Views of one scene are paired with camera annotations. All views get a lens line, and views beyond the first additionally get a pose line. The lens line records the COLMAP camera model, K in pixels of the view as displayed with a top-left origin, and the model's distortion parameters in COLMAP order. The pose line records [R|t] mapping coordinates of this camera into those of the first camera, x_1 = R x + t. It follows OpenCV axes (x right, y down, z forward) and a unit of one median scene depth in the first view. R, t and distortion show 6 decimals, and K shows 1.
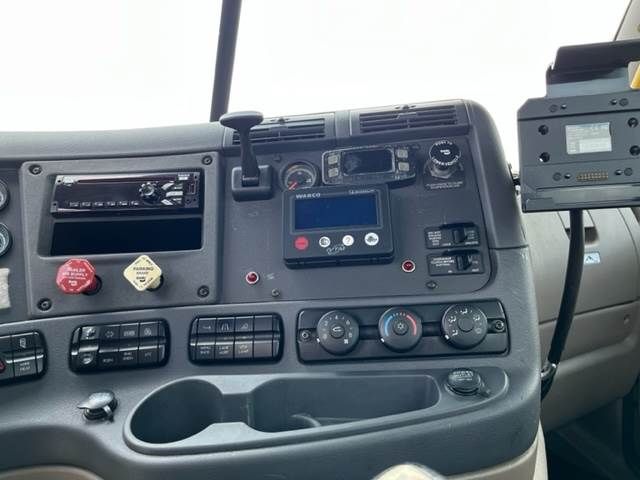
lens RADIAL K [[483.9, 0, 322.1], [0, 483.9, 238.1], [0, 0, 1]] dist [0.063444, -0.086973]
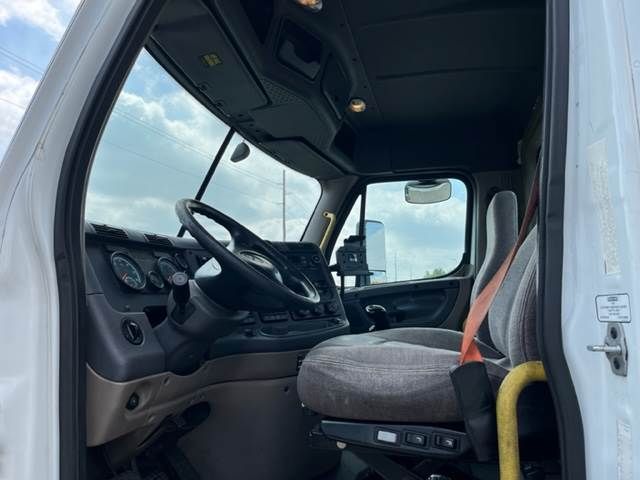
lens RADIAL K [[483.9, 0, 322.1], [0, 483.9, 238.1], [0, 0, 1]] dist [0.063444, -0.086973]
pose [[0.719900, 0.105689, 0.685984, -2.023964], [0.058940, 0.975460, -0.212142, 0.393844], [-0.691571, 0.193153, 0.696004, -1.361305]]
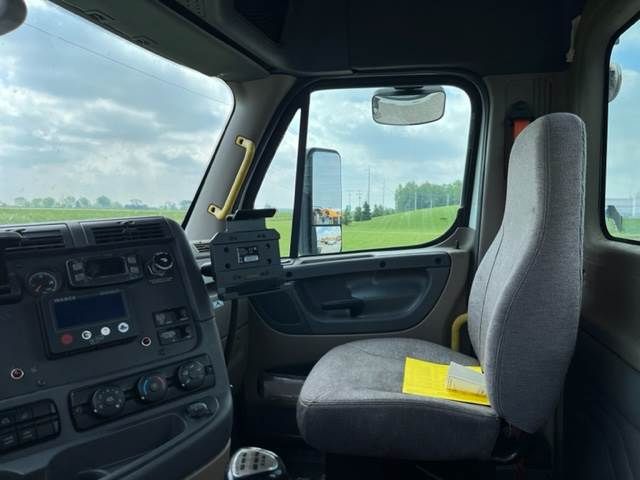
lens RADIAL K [[483.9, 0, 322.1], [0, 483.9, 238.1], [0, 0, 1]] dist [0.063444, -0.086973]
pose [[0.677127, -0.016548, 0.735680, -0.523296], [0.052579, 0.998280, -0.025938, -0.182379], [-0.733986, 0.056245, 0.676832, -0.371787]]
